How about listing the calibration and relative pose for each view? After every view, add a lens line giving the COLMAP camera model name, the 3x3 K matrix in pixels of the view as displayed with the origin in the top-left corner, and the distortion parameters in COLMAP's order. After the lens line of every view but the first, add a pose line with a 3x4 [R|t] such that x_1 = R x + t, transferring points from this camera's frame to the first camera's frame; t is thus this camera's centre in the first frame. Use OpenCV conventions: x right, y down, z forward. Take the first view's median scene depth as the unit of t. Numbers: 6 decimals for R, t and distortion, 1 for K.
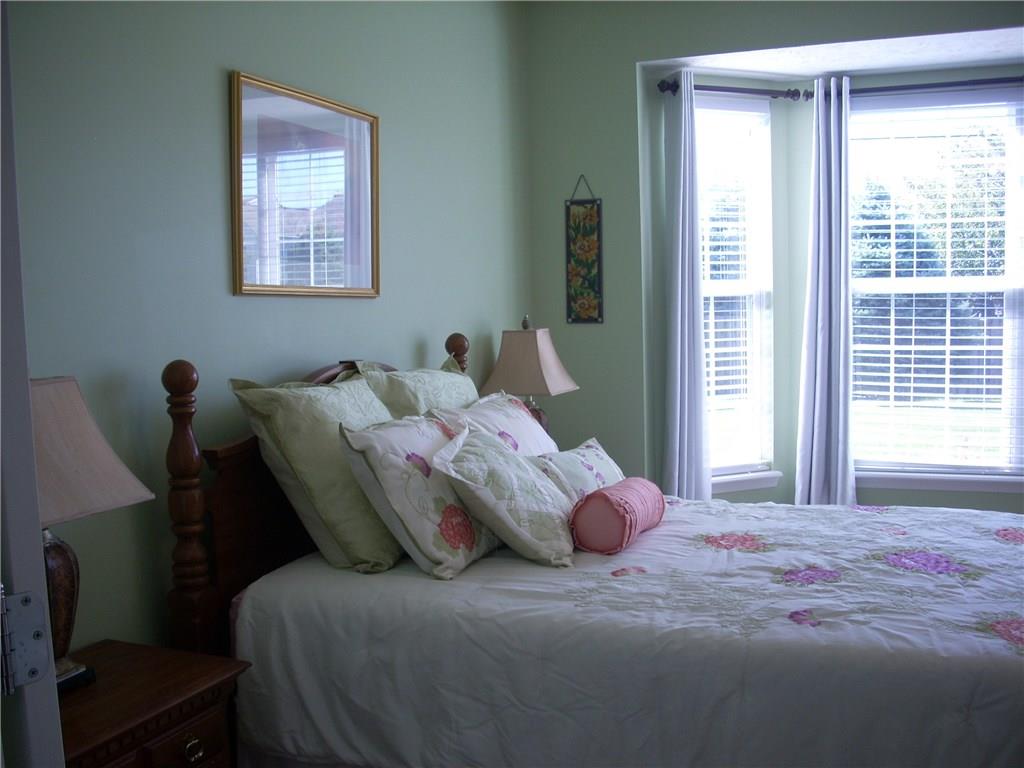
lens RADIAL K [[1091.3, 0, 512.0], [0, 1091.3, 423.5], [0, 0, 1]] dist [-0.167160, 0.119145]
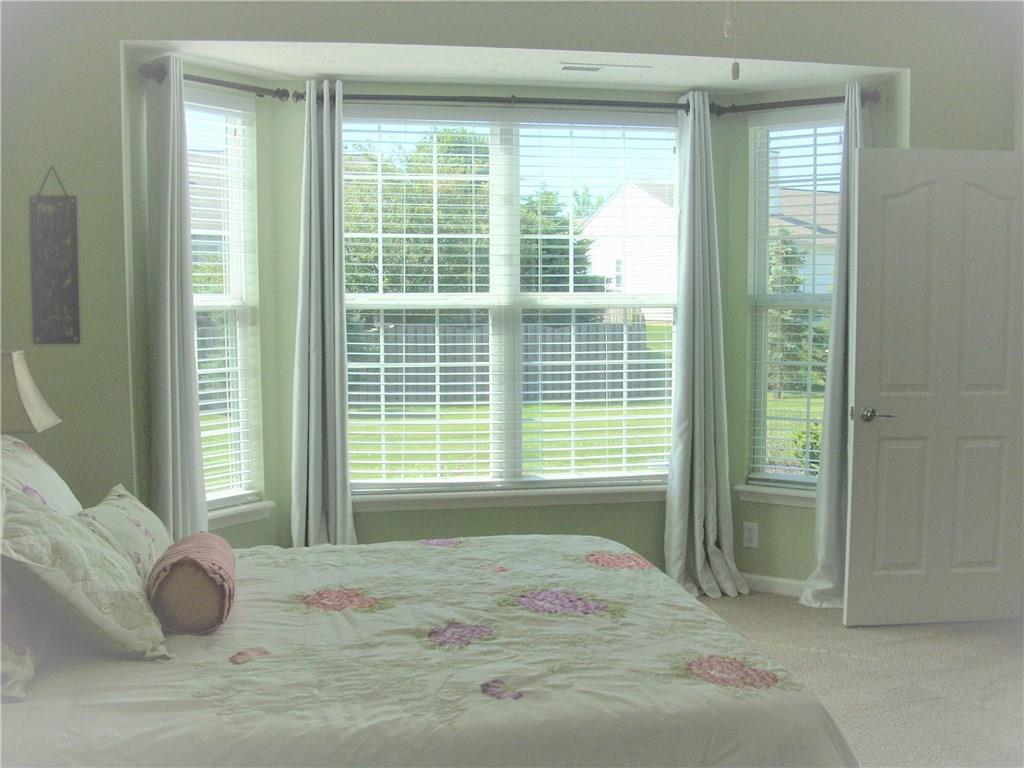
lens RADIAL K [[1091.3, 0, 512.0], [0, 1091.3, 423.5], [0, 0, 1]] dist [-0.167160, 0.119145]
pose [[0.839799, -0.037073, 0.541630, -0.085985], [0.042724, 0.999085, 0.002140, -0.016634], [-0.541214, 0.021344, 0.840614, 0.119877]]
